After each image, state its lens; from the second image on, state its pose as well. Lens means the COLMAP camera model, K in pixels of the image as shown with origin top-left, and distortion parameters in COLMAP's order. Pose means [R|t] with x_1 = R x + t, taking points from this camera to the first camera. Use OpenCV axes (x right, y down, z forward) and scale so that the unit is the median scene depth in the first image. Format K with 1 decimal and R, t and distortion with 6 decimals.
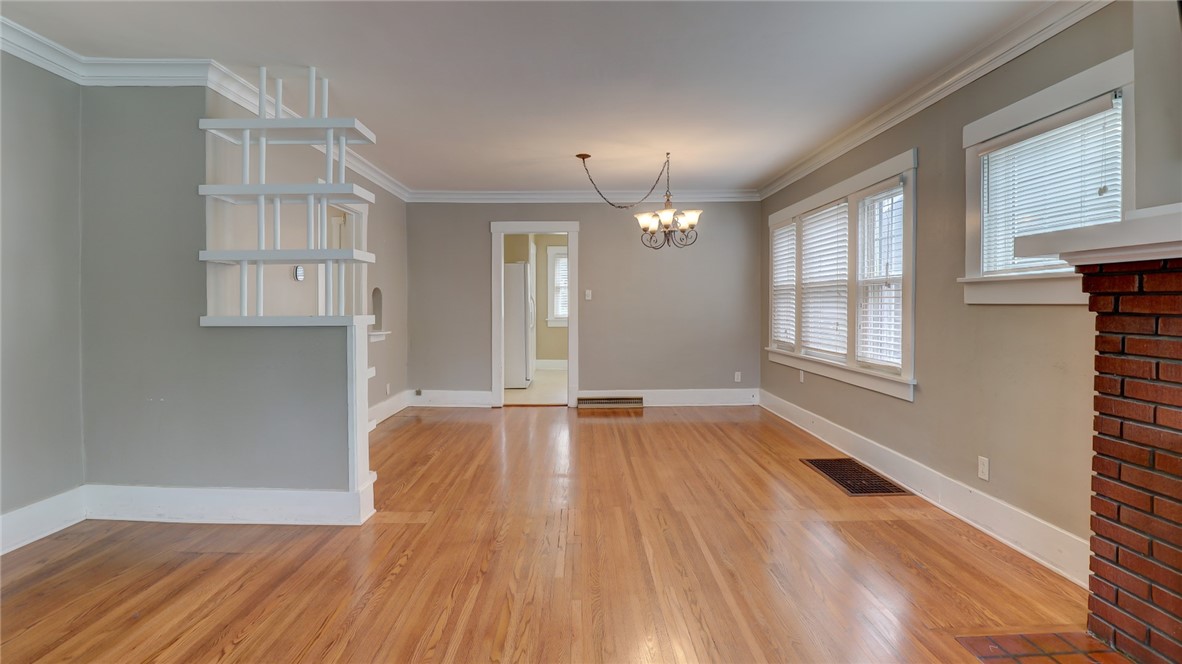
lens RADIAL K [[567.1, 0, 590.0], [0, 567.1, 308.1], [0, 0, 1]] dist [-0.026801, 0.001366]
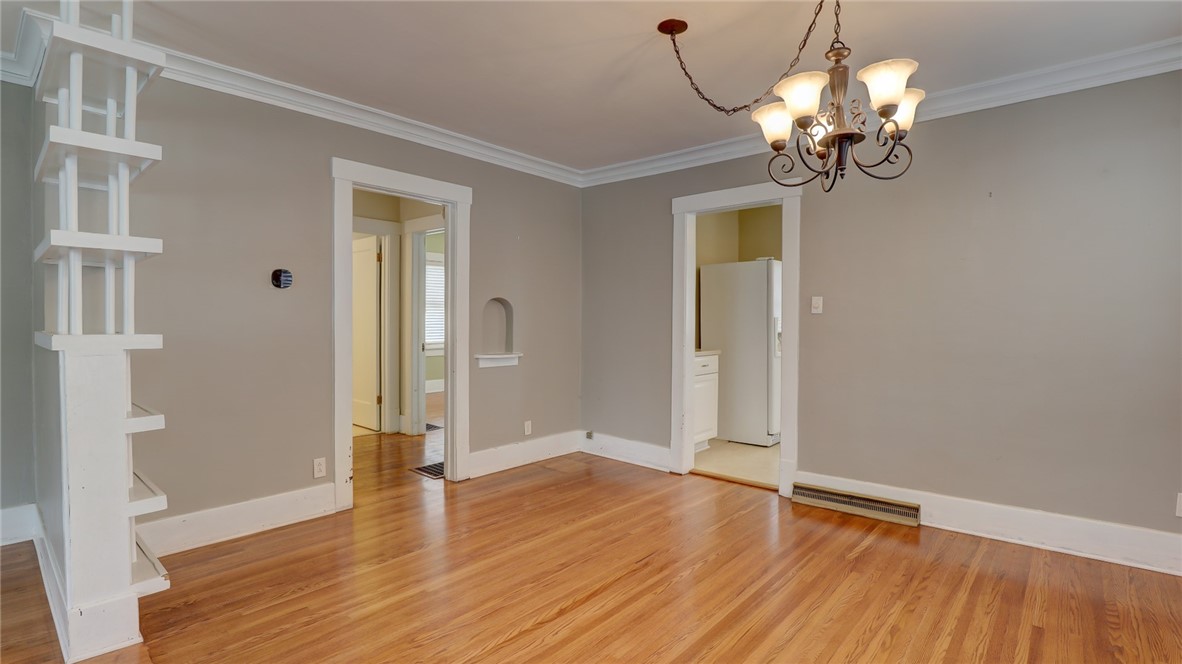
lens RADIAL K [[559.2, 0, 591.0], [0, 559.2, 332.0], [0, 0, 1]] dist [-0.040267, 0.008279]
pose [[0.741141, 0.018854, -0.671085, 0.360361], [-0.010801, 0.999811, 0.016162, -0.005084], [0.671263, -0.004730, 0.741204, 0.785223]]
